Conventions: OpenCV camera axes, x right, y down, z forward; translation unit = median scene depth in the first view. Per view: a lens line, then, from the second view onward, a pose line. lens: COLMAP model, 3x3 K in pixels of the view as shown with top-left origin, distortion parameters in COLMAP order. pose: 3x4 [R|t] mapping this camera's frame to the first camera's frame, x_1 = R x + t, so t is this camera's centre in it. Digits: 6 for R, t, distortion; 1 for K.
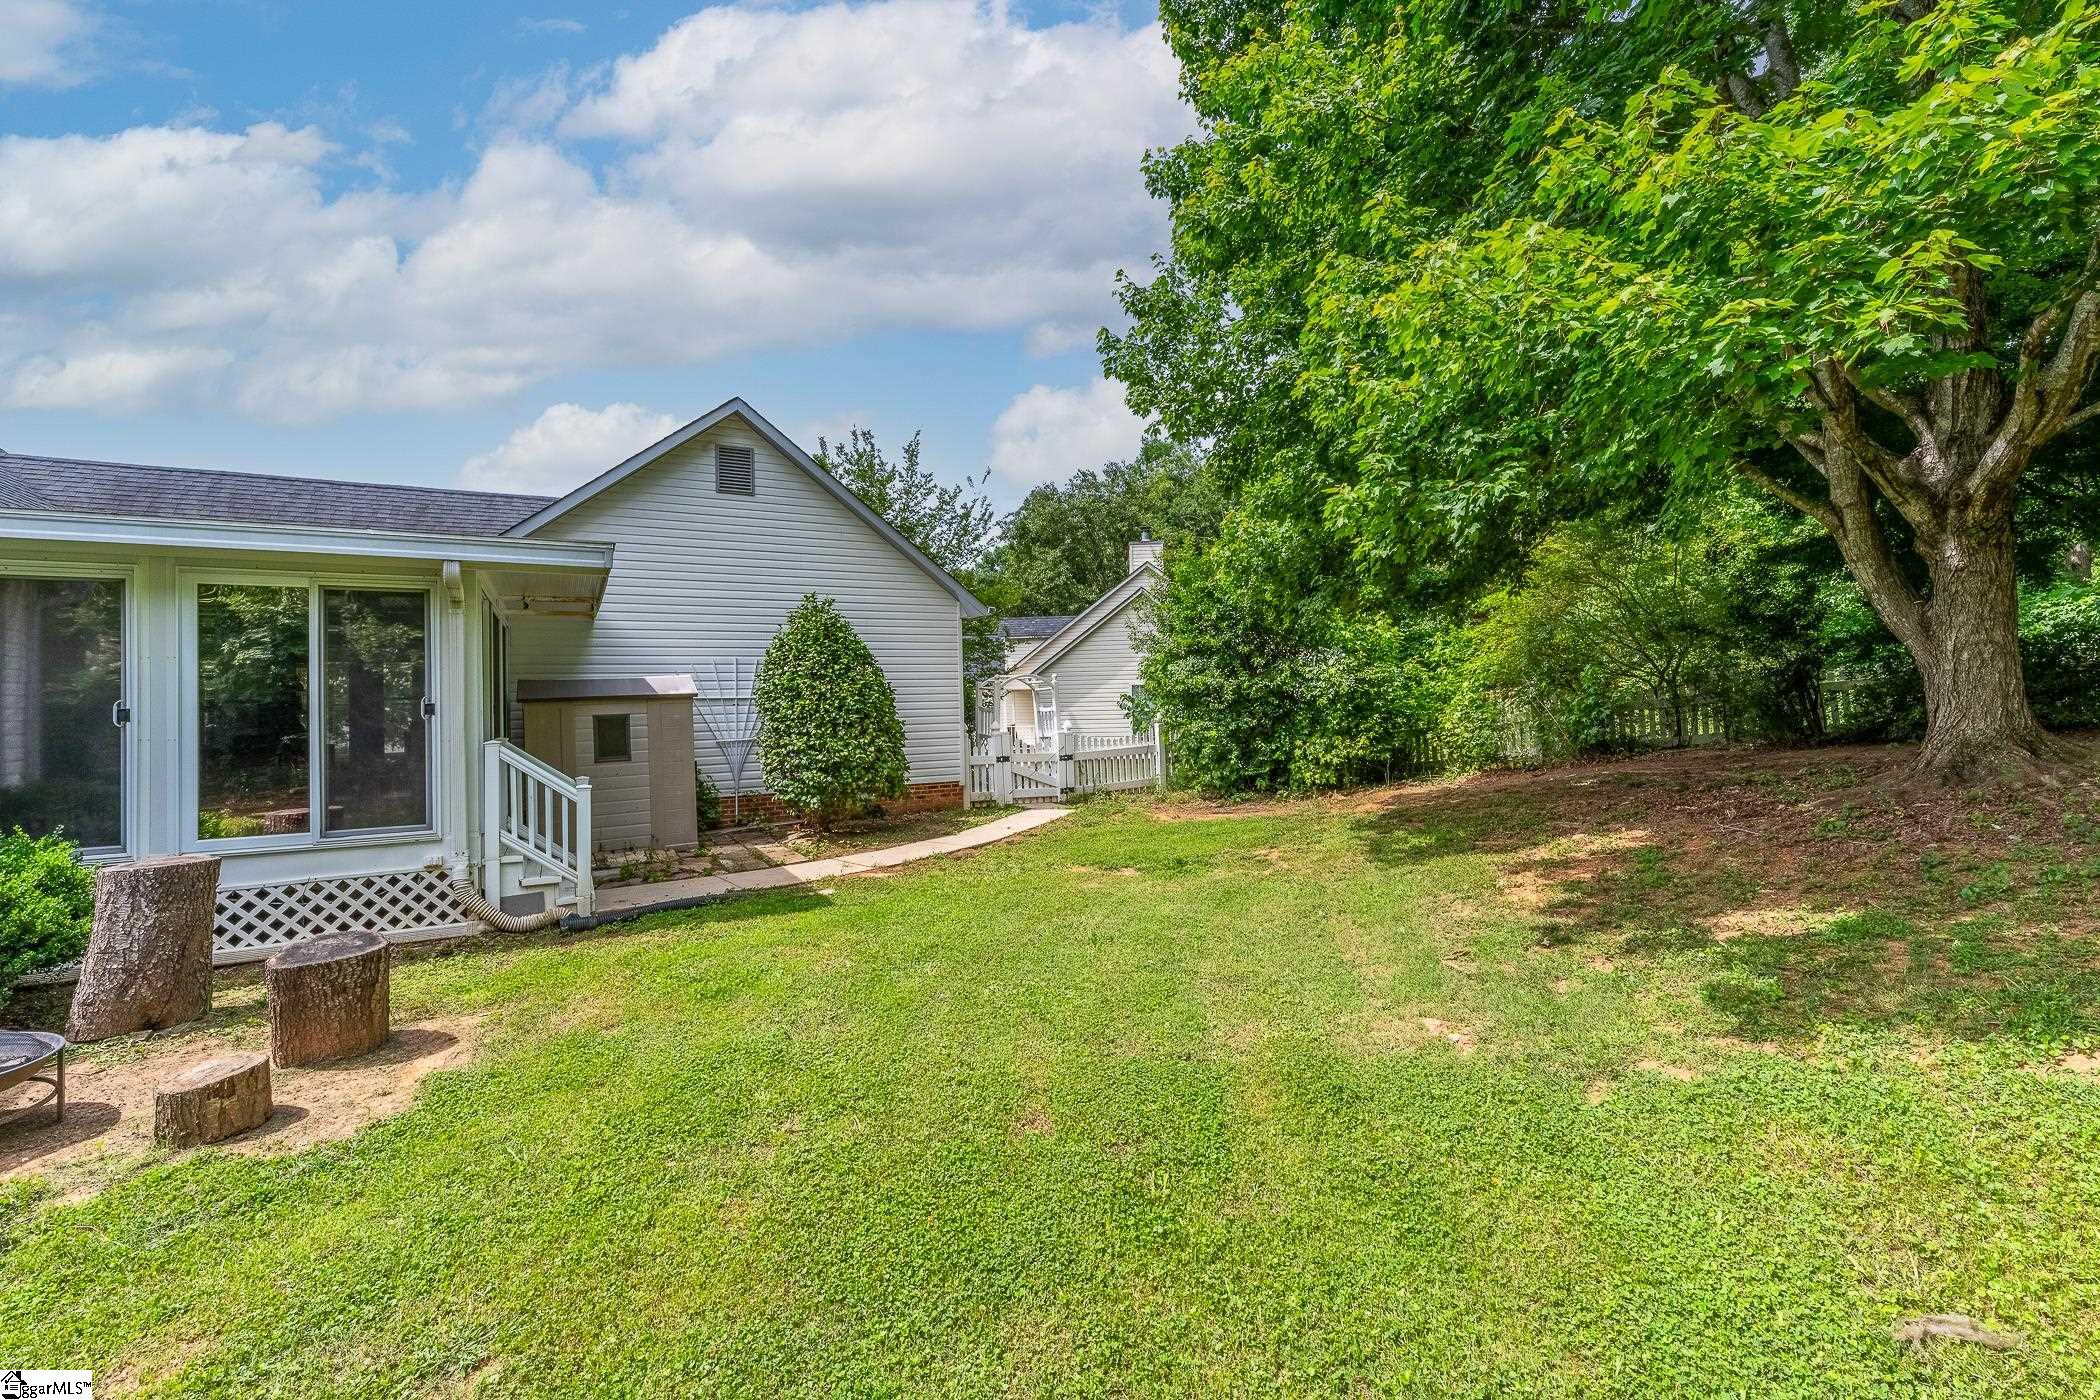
lens RADIAL K [[835.8, 0, 1049.8], [0, 835.8, 692.0], [0, 0, 1]] dist [0.003053, 0.000711]
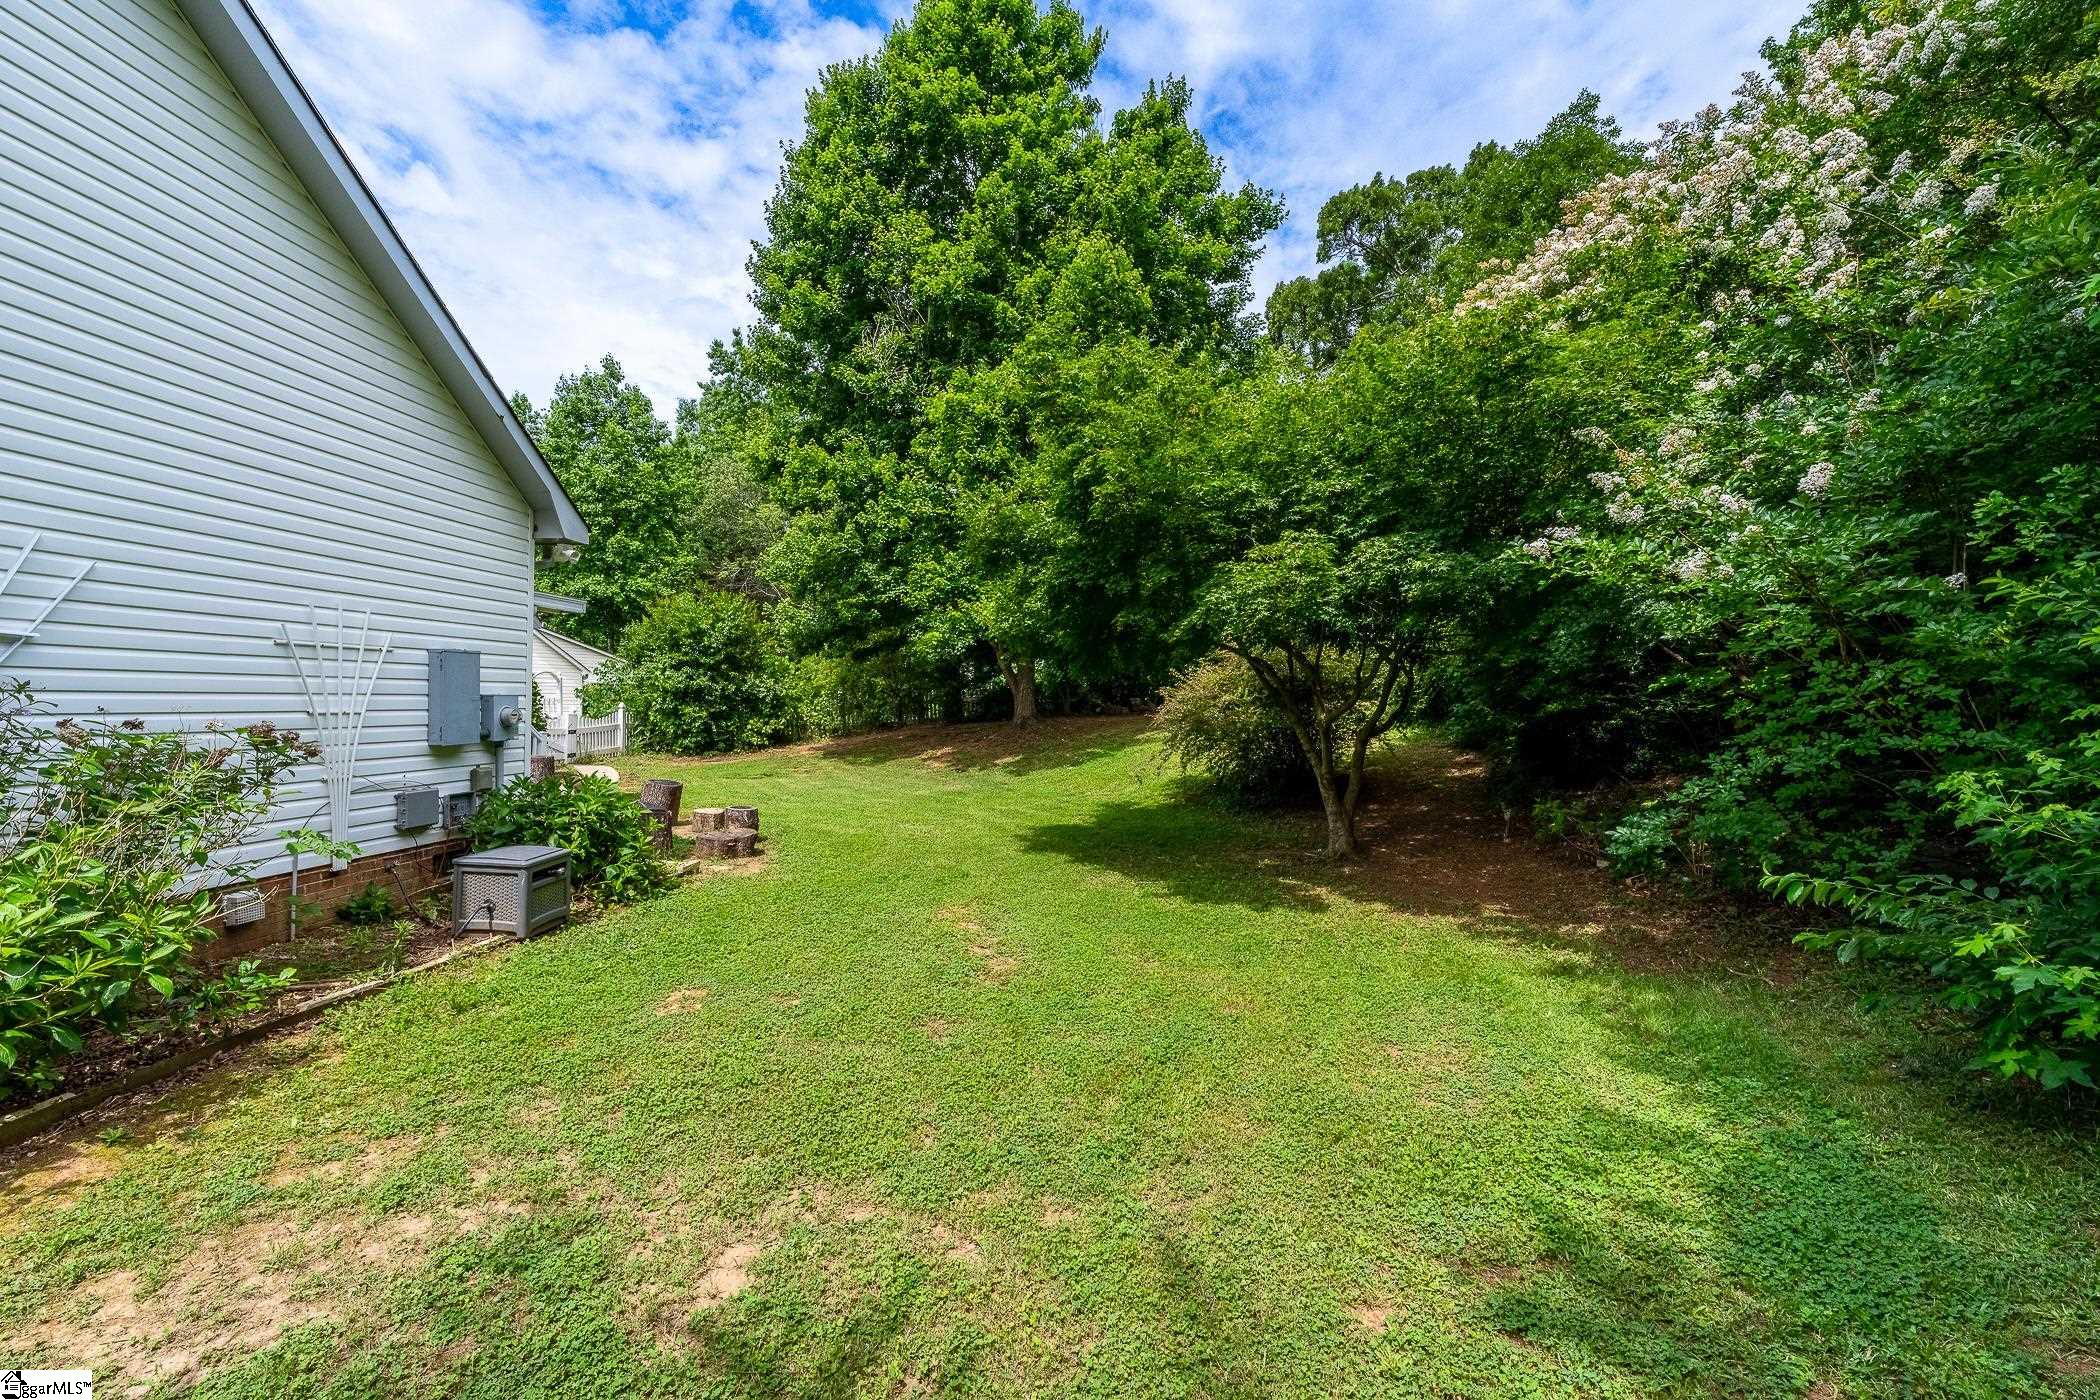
lens RADIAL K [[835.8, 0, 1048.8], [0, 835.8, 700.2], [0, 0, 1]] dist [0.003053, 0.000711]
pose [[0.516676, 0.032357, 0.855569, -0.906462], [-0.044901, 0.998935, -0.010663, 0.007757], [-0.855003, -0.032907, 0.517579, -0.450607]]
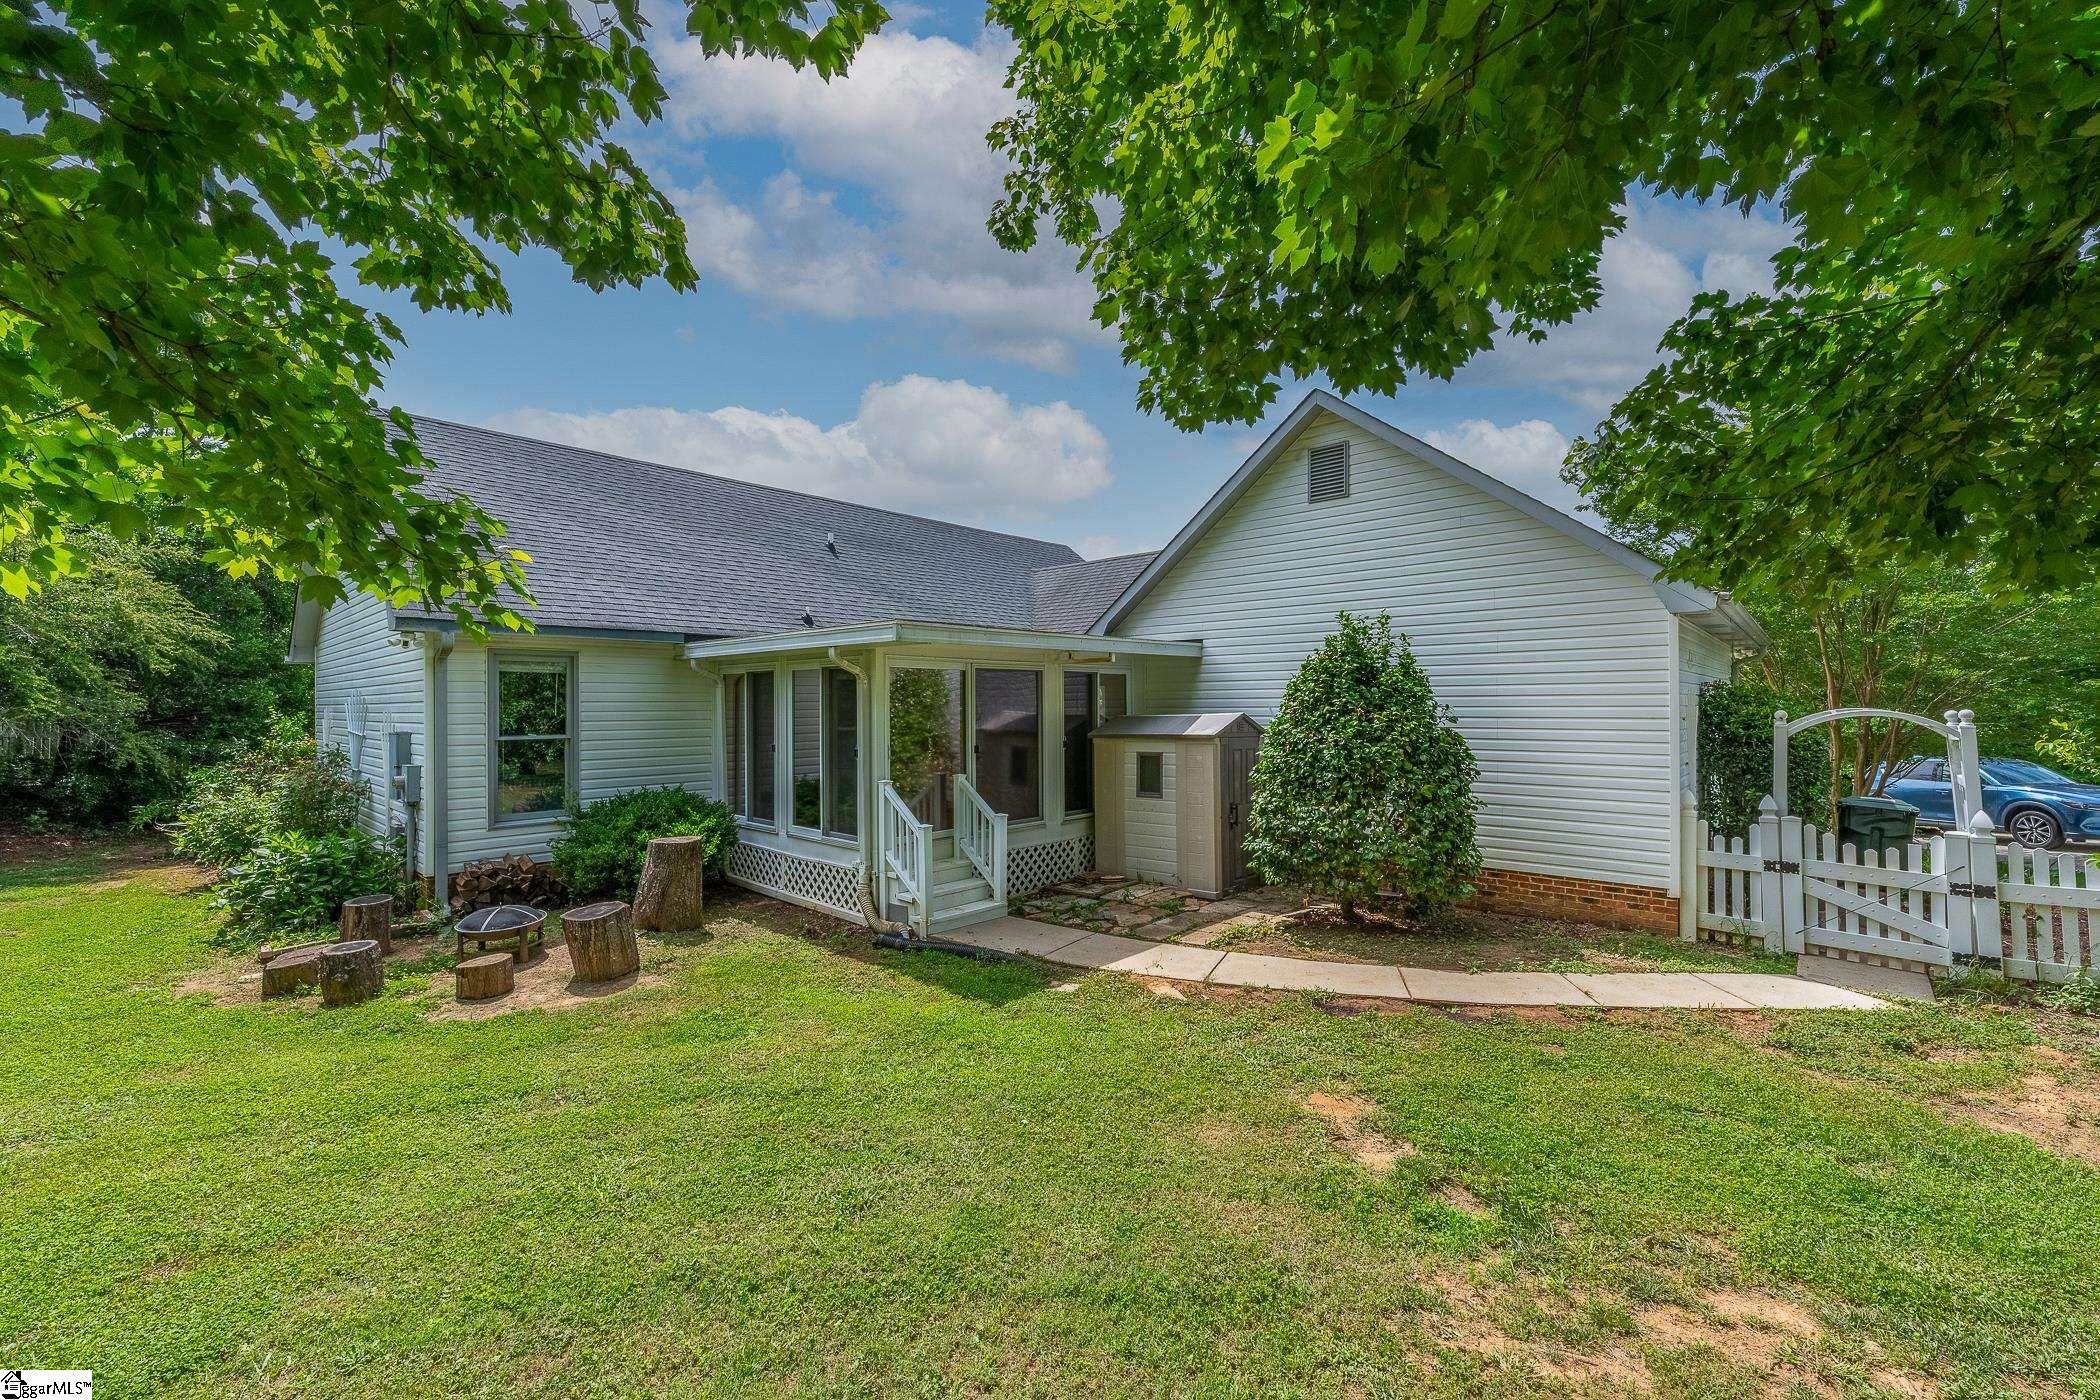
lens RADIAL K [[835.8, 0, 1049.9], [0, 835.8, 702.7], [0, 0, 1]] dist [0.003053, 0.000711]
pose [[0.348713, 0.017520, -0.937066, 0.336138], [0.004119, 0.999787, 0.020226, -0.046188], [0.937221, -0.010913, 0.348566, 0.427421]]
